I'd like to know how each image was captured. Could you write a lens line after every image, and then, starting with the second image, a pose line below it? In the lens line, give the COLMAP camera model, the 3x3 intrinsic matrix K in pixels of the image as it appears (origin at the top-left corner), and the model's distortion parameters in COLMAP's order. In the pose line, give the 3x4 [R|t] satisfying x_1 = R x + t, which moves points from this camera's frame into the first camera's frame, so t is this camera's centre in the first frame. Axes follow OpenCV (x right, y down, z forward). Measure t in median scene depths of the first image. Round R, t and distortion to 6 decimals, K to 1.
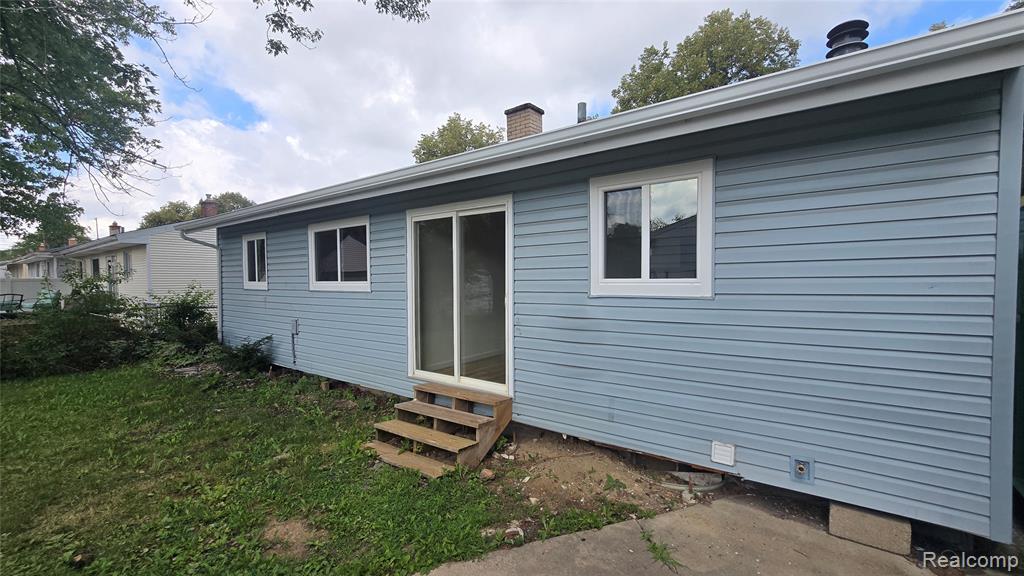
lens RADIAL K [[417.0, 0, 509.3], [0, 417.0, 293.0], [0, 0, 1]] dist [-0.000426, 0.000272]
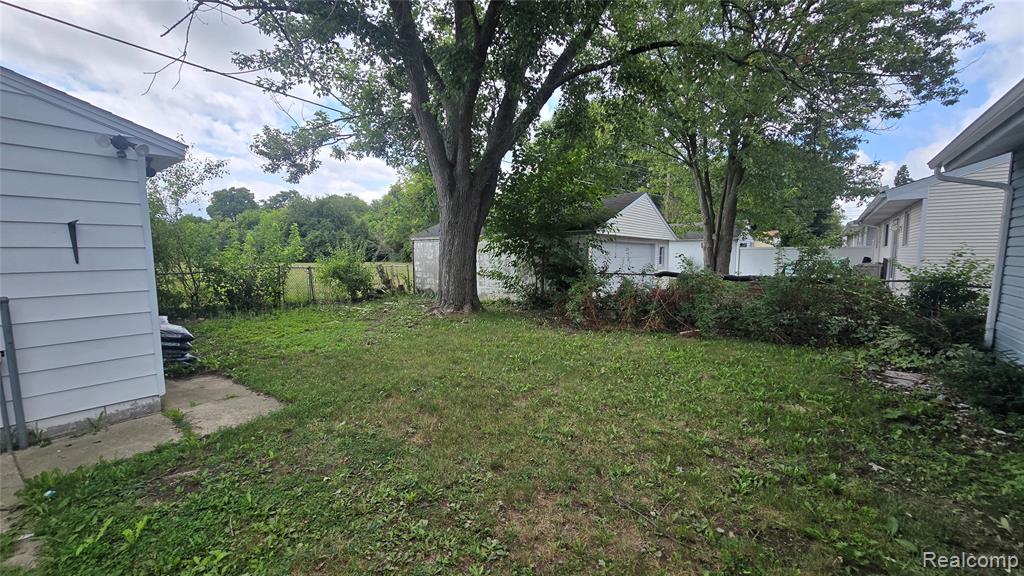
lens RADIAL K [[417.0, 0, 509.3], [0, 417.0, 293.0], [0, 0, 1]] dist [-0.000426, 0.000272]
pose [[-0.014143, 0.103904, -0.994487, -0.102100], [-0.033259, 0.993987, 0.104324, 0.001708], [0.999347, 0.034552, -0.010602, 0.339450]]
